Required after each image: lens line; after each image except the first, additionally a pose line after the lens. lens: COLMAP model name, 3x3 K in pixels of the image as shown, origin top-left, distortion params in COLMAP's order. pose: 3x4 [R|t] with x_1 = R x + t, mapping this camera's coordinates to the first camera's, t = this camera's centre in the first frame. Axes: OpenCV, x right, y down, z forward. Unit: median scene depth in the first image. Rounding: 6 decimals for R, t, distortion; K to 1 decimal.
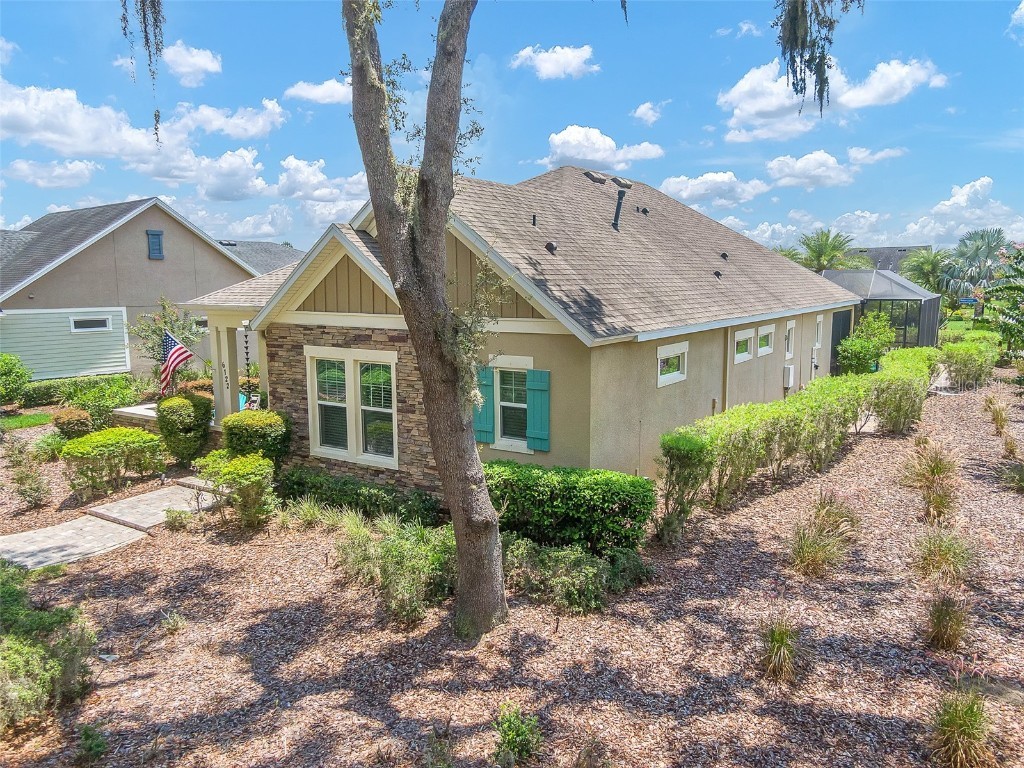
lens RADIAL K [[777.3, 0, 512.0], [0, 777.3, 384.0], [0, 0, 1]] dist [-0.008942, -0.002444]
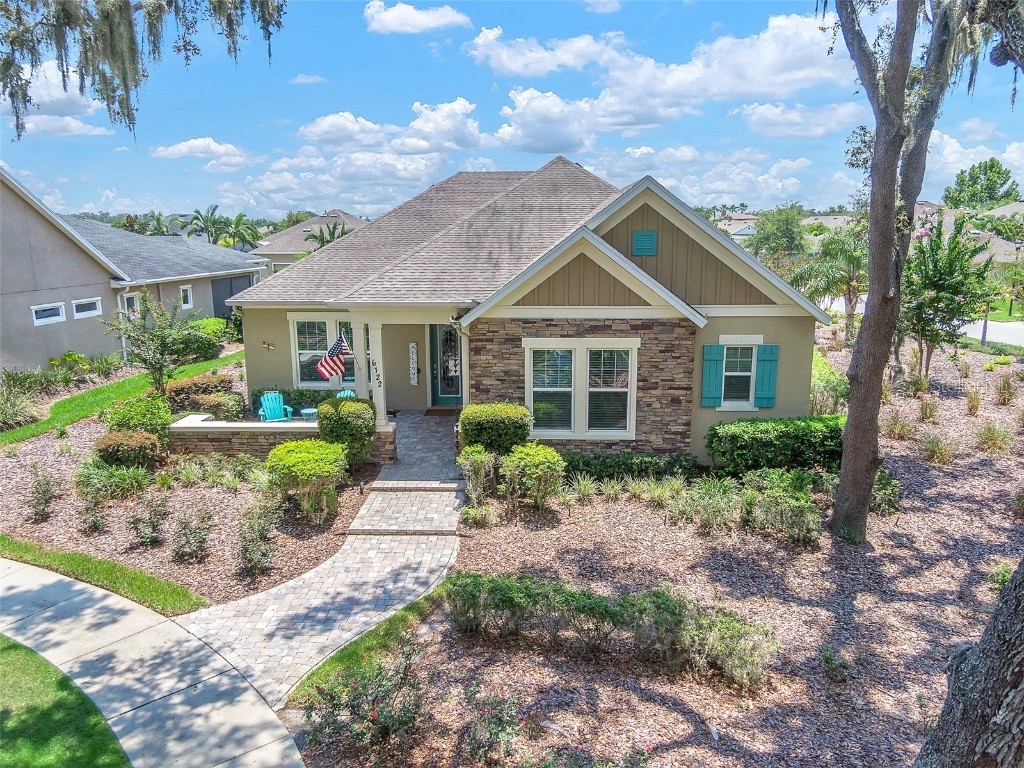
lens RADIAL K [[777.3, 0, 512.0], [0, 777.3, 384.0], [0, 0, 1]] dist [-0.008942, -0.002444]
pose [[0.855308, -0.107045, 0.506941, -0.954914], [0.074065, 0.993637, 0.084853, -0.090745], [-0.512798, -0.035029, 0.857794, 0.108853]]
